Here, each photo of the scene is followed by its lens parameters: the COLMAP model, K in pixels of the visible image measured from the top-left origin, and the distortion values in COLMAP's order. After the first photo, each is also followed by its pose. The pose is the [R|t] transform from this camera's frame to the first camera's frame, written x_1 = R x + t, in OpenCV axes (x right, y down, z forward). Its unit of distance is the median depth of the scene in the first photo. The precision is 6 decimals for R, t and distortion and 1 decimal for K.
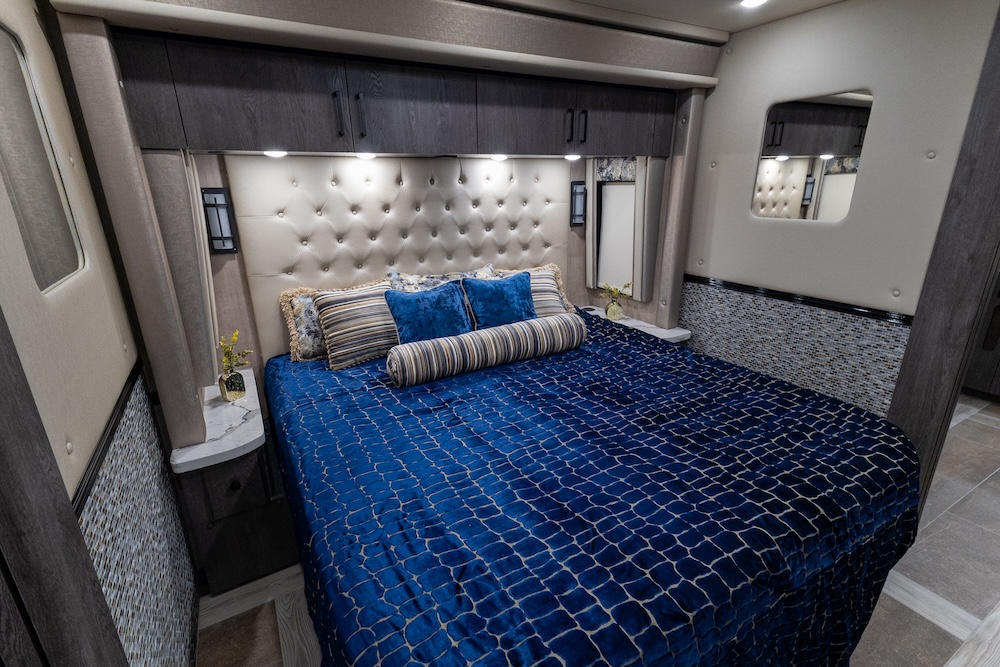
lens RADIAL K [[459.0, 0, 497.7], [0, 459.0, 332.3], [0, 0, 1]] dist [0.024556, -0.006193]
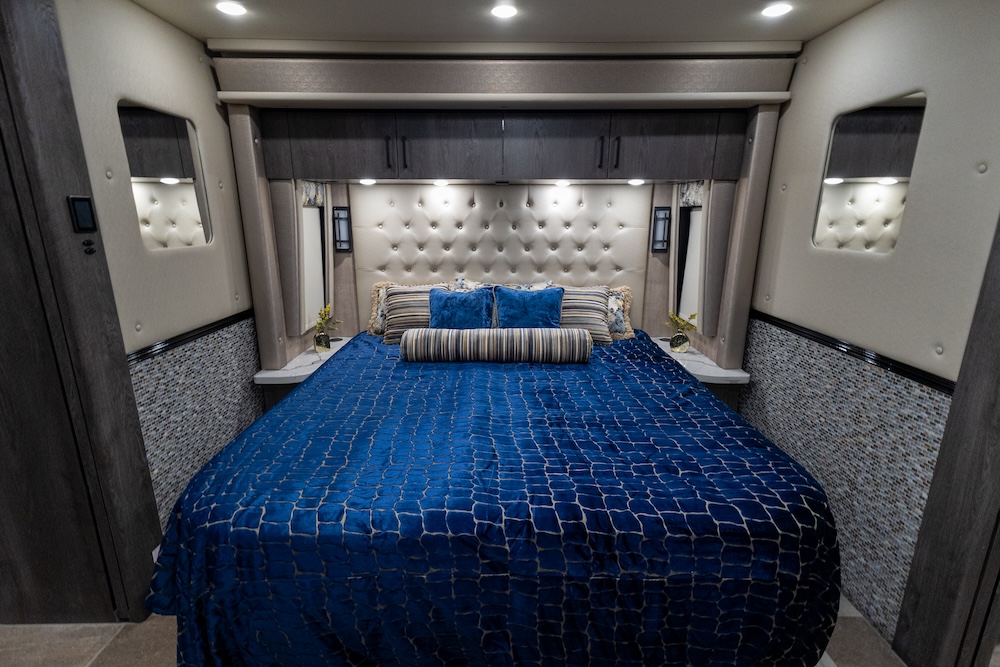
lens RADIAL K [[459.0, 0, 497.7], [0, 459.0, 332.3], [0, 0, 1]] dist [0.024556, -0.006193]
pose [[0.868356, 0.138701, -0.476152, 0.480471], [-0.170165, 0.985139, -0.023363, 0.022079], [0.465835, 0.101312, 0.879053, 0.003830]]
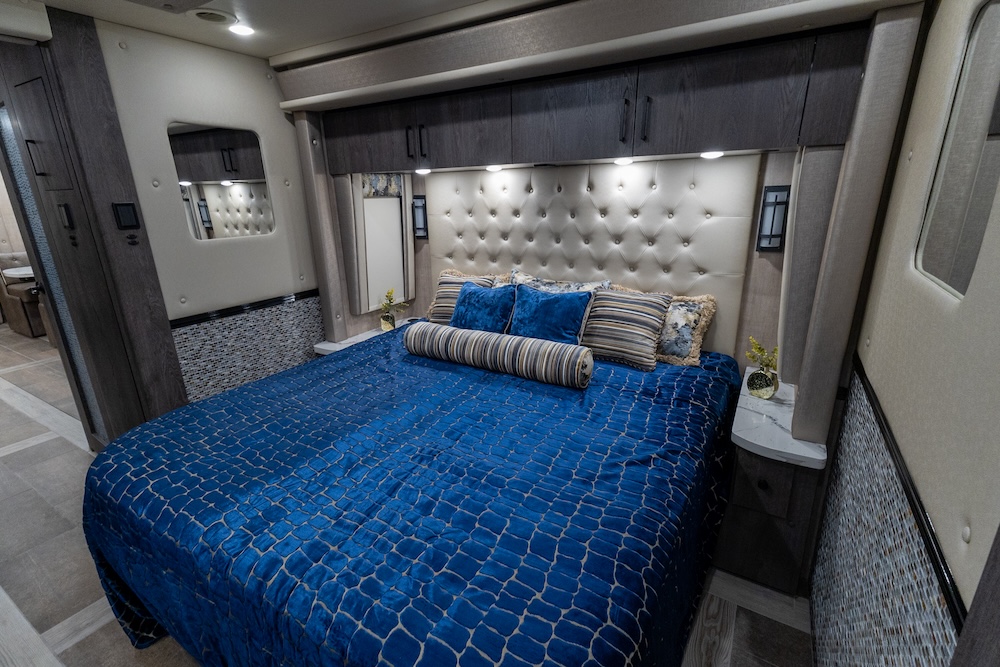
lens RADIAL K [[452.7, 0, 498.6], [0, 452.7, 330.3], [0, 0, 1]] dist [0.028063, -0.005846]
pose [[0.492023, 0.259388, -0.831042, 0.754694], [-0.258362, 0.955083, 0.145139, -0.150013], [0.831362, 0.143298, 0.536939, 0.420781]]
